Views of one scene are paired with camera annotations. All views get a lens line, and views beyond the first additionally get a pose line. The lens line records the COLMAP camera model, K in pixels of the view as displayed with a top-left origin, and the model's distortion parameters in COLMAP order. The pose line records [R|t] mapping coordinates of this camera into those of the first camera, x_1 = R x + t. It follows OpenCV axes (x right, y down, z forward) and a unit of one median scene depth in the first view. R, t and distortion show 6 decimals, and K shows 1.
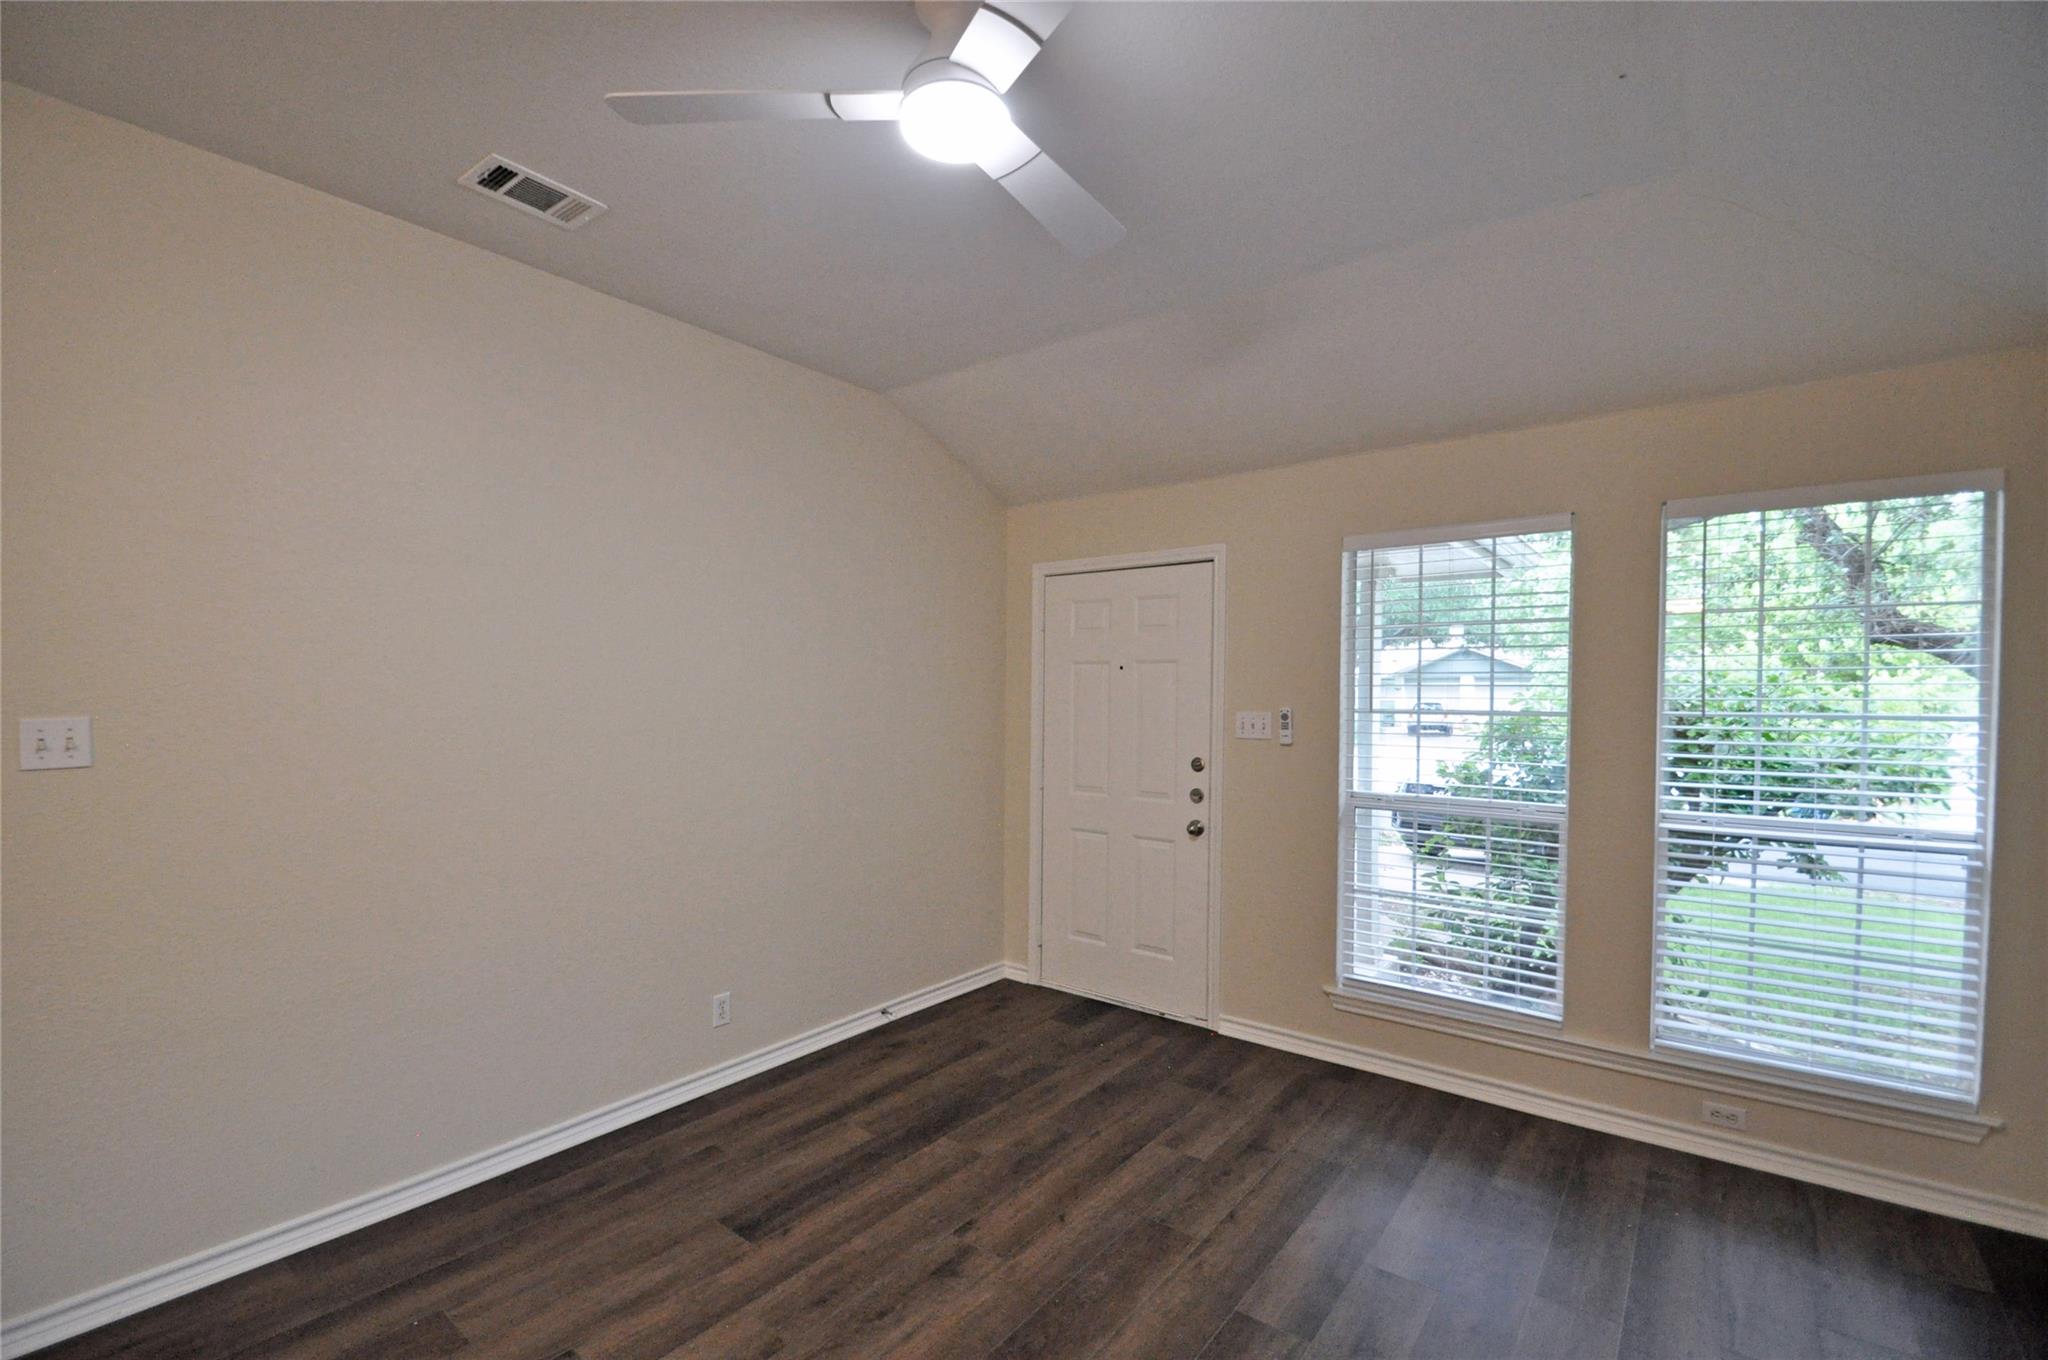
lens RADIAL K [[874.8, 0, 1029.3], [0, 874.8, 705.9], [0, 0, 1]] dist [-0.000338, -0.000242]
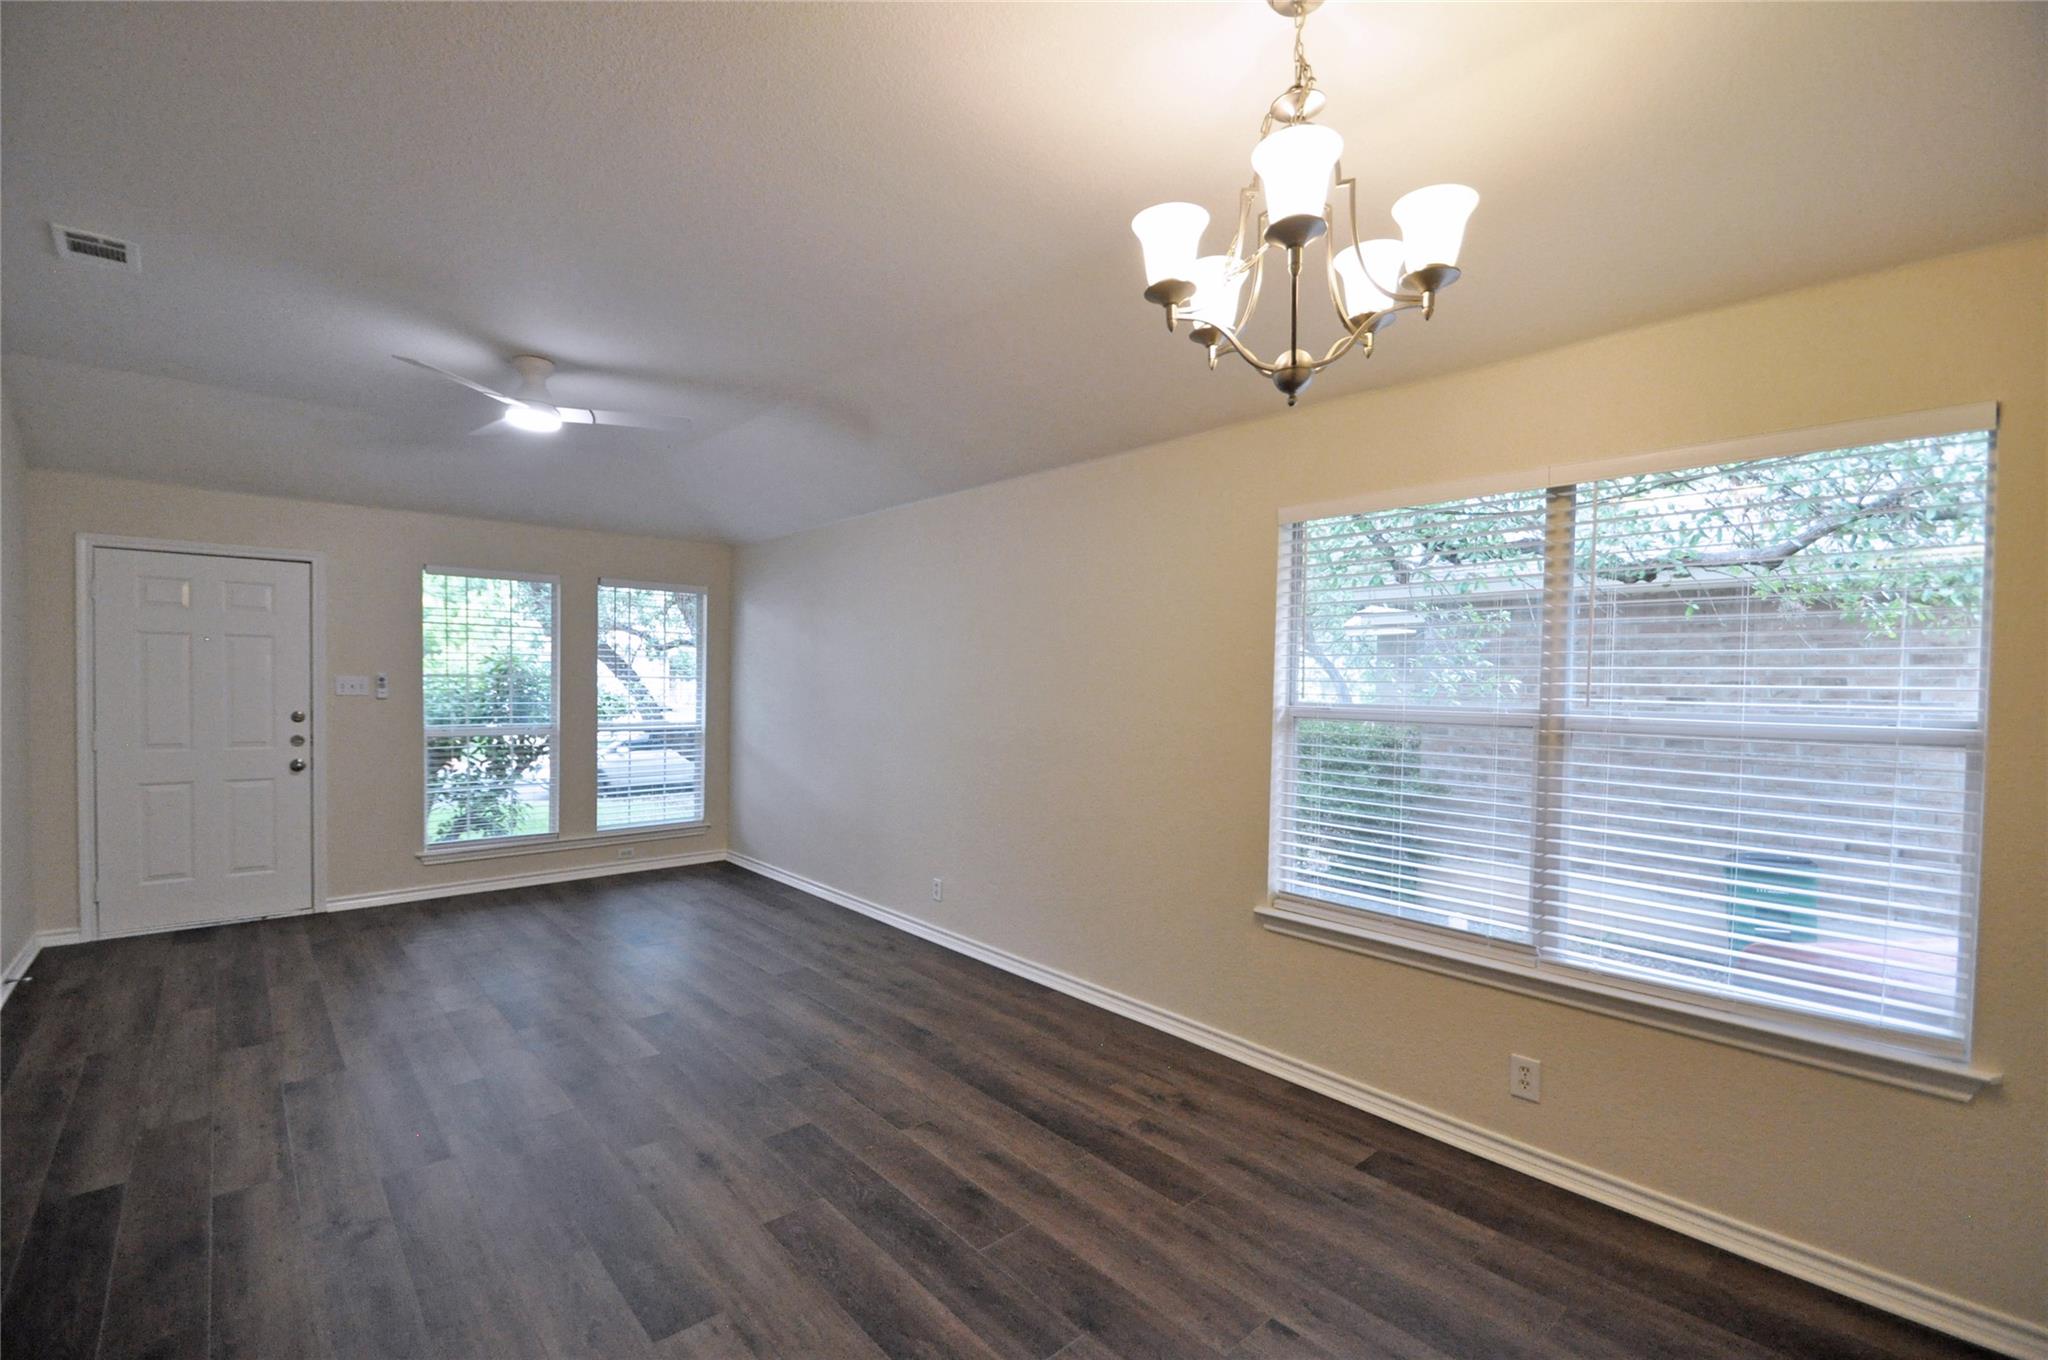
lens RADIAL K [[874.8, 0, 1029.3], [0, 874.8, 705.9], [0, 0, 1]] dist [-0.000338, -0.000242]
pose [[0.140073, -0.033903, 0.989561, -1.017412], [0.002873, 0.999423, 0.033835, 0.009755], [-0.990137, -0.001897, 0.140090, -0.289855]]
